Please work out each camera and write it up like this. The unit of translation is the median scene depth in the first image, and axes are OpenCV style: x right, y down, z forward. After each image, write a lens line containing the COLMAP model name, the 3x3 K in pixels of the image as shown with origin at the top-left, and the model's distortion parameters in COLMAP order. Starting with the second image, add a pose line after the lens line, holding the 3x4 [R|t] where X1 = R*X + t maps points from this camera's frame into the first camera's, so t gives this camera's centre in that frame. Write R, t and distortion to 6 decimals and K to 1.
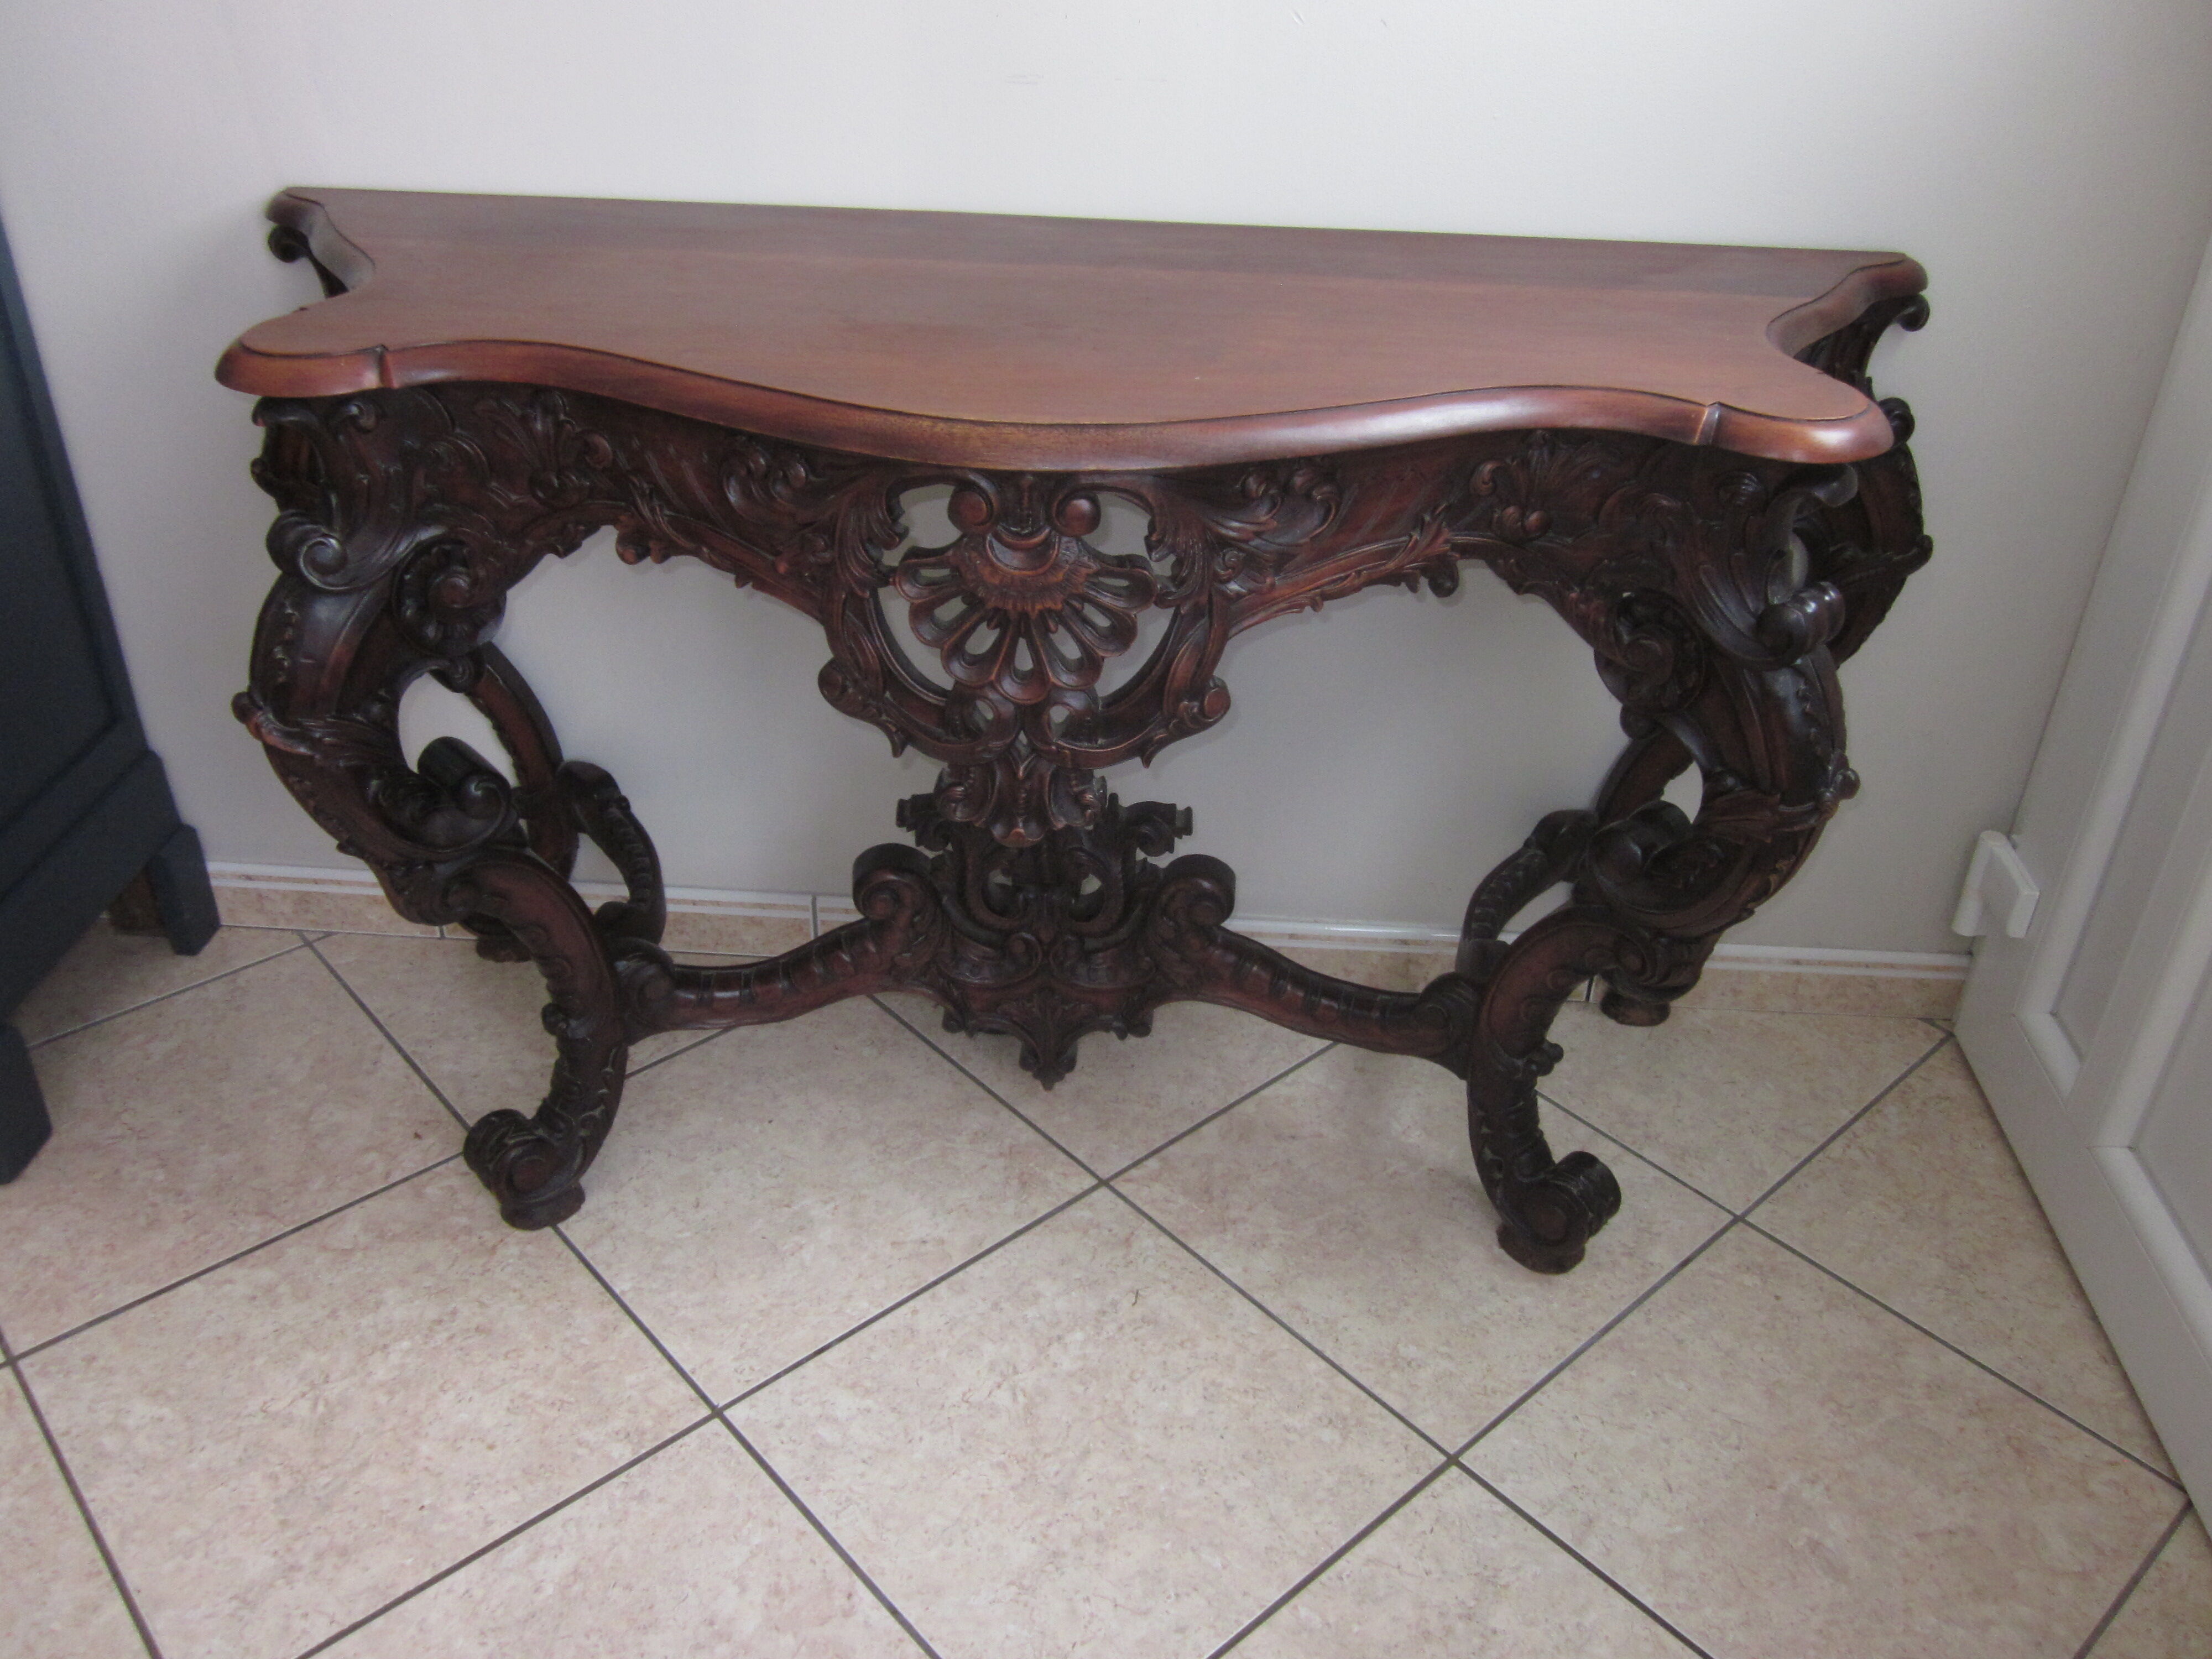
lens RADIAL K [[1815.8, 0, 1106.0], [0, 1815.8, 829.5], [0, 0, 1]] dist [-0.060695, 0.035294]
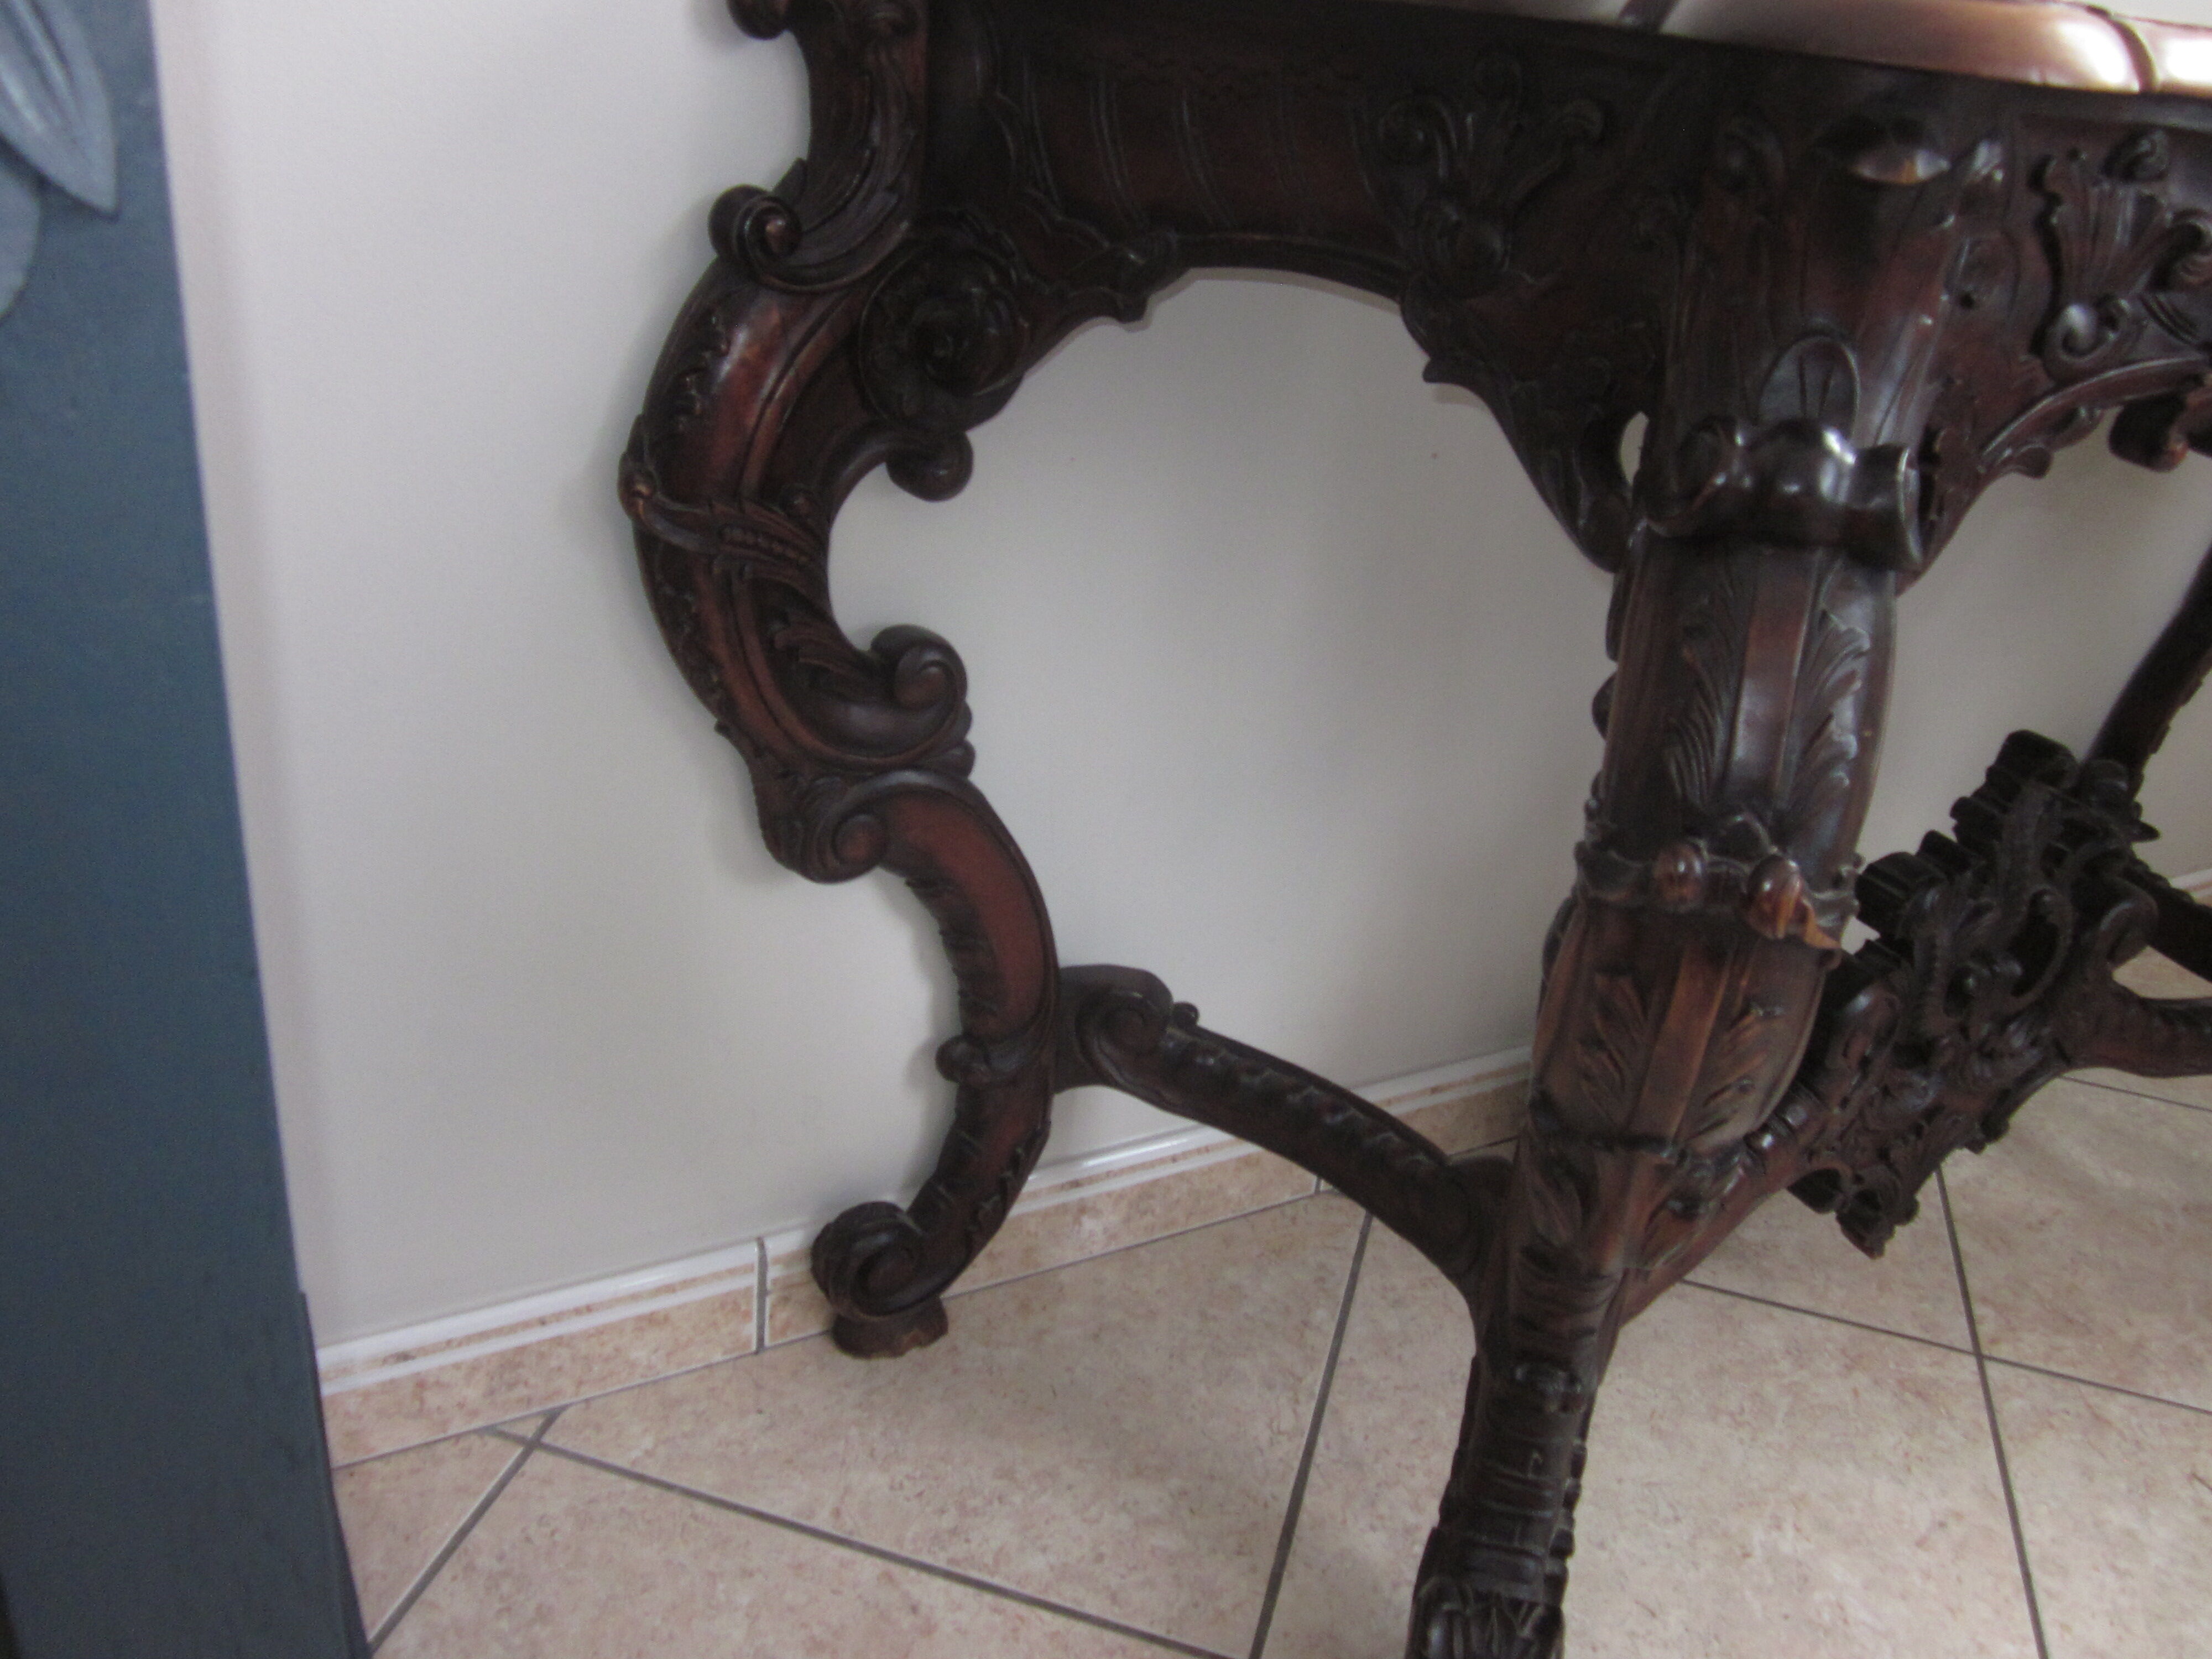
lens RADIAL K [[1815.8, 0, 1106.0], [0, 1815.8, 829.5], [0, 0, 1]] dist [-0.060695, 0.035294]
pose [[0.842665, -0.181201, 0.507032, -0.669558], [0.215365, 0.976493, -0.008951, -0.085703], [-0.493491, 0.116740, 0.861881, 0.571054]]
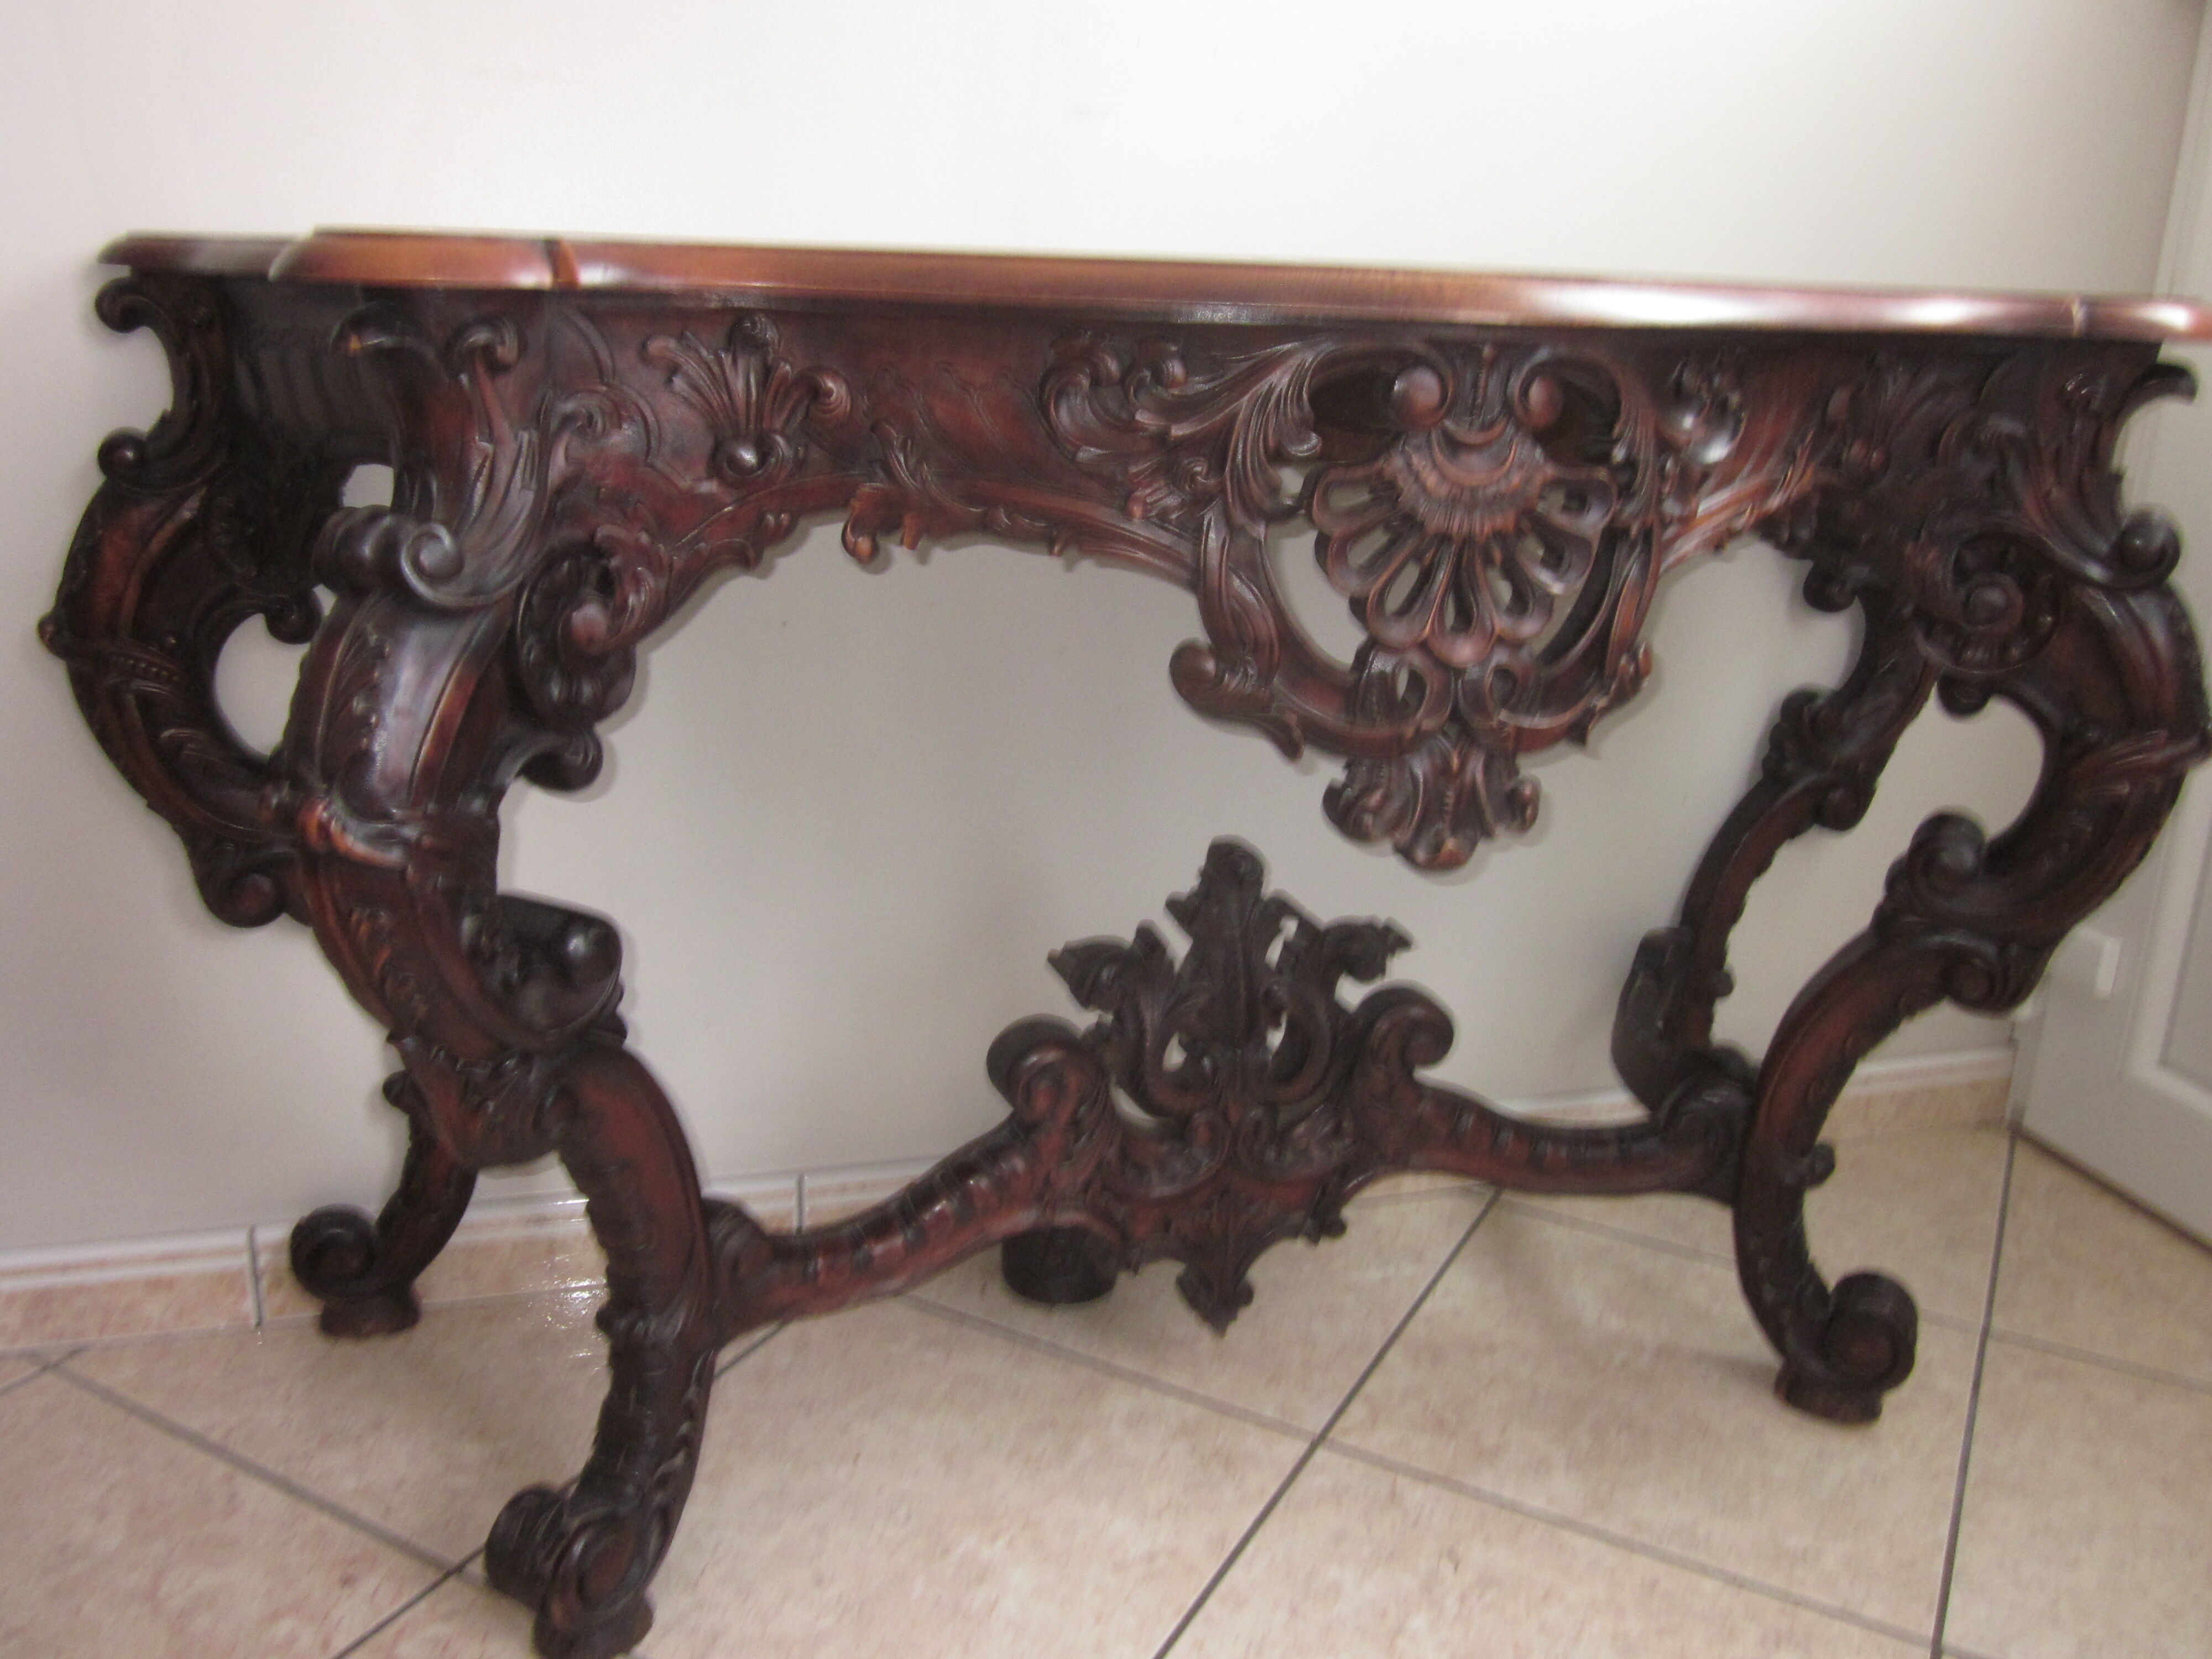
lens RADIAL K [[1816.9, 0, 1106.0], [0, 1816.9, 829.5], [0, 0, 1]] dist [-0.039131, 0.008358]
pose [[0.942475, -0.092251, 0.321294, -0.335316], [0.170569, 0.959338, -0.224893, 0.110984], [-0.287483, 0.266759, 0.919887, 0.266408]]
